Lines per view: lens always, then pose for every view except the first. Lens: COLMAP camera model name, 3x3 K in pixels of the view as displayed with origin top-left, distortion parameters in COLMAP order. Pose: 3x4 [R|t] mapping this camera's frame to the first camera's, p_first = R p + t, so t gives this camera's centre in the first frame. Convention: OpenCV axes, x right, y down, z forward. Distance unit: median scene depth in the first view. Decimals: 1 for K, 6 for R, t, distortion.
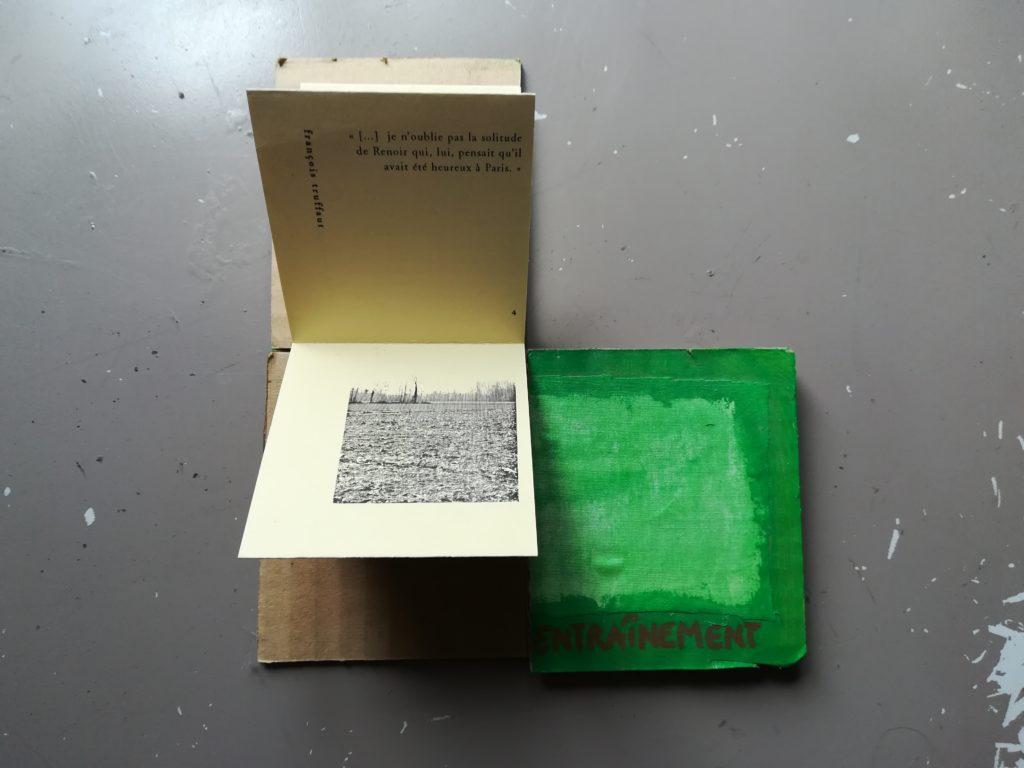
lens RADIAL K [[764.4, 0, 510.2], [0, 764.4, 377.2], [0, 0, 1]] dist [-0.013458, -0.034541]
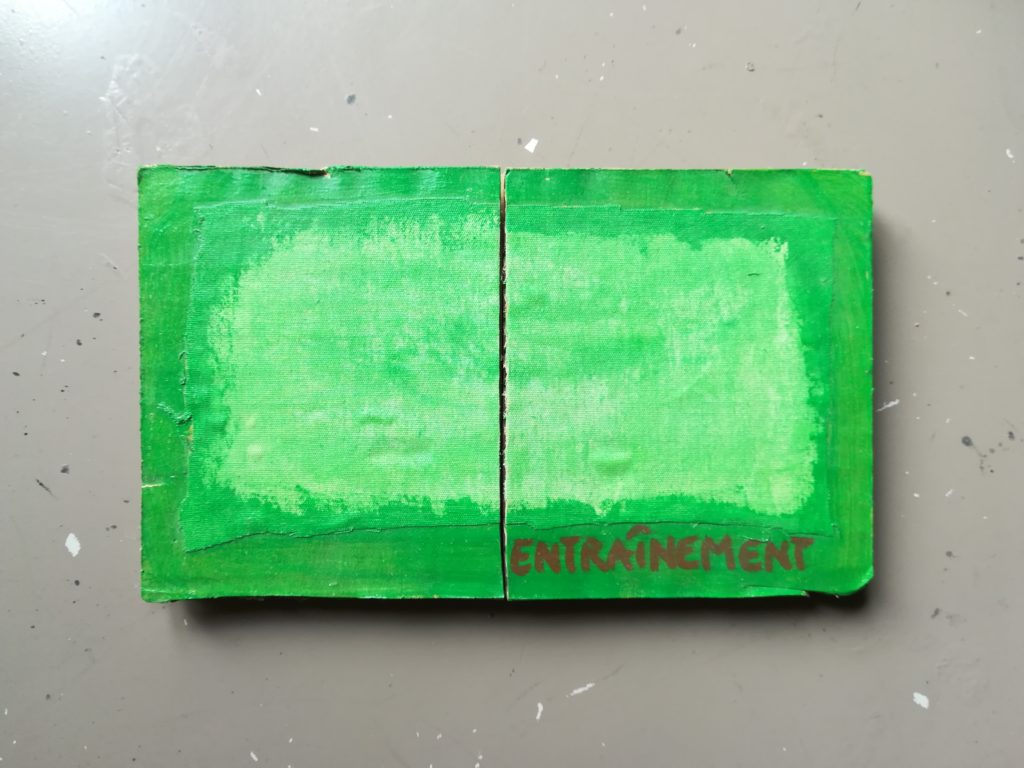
lens RADIAL K [[764.4, 0, 508.1], [0, 764.4, 390.6], [0, 0, 1]] dist [-0.013458, -0.034541]
pose [[0.999978, 0.006413, -0.001538, 0.028075], [-0.006225, 0.994843, 0.101238, 0.101487], [0.002179, -0.101227, 0.994861, 0.260301]]
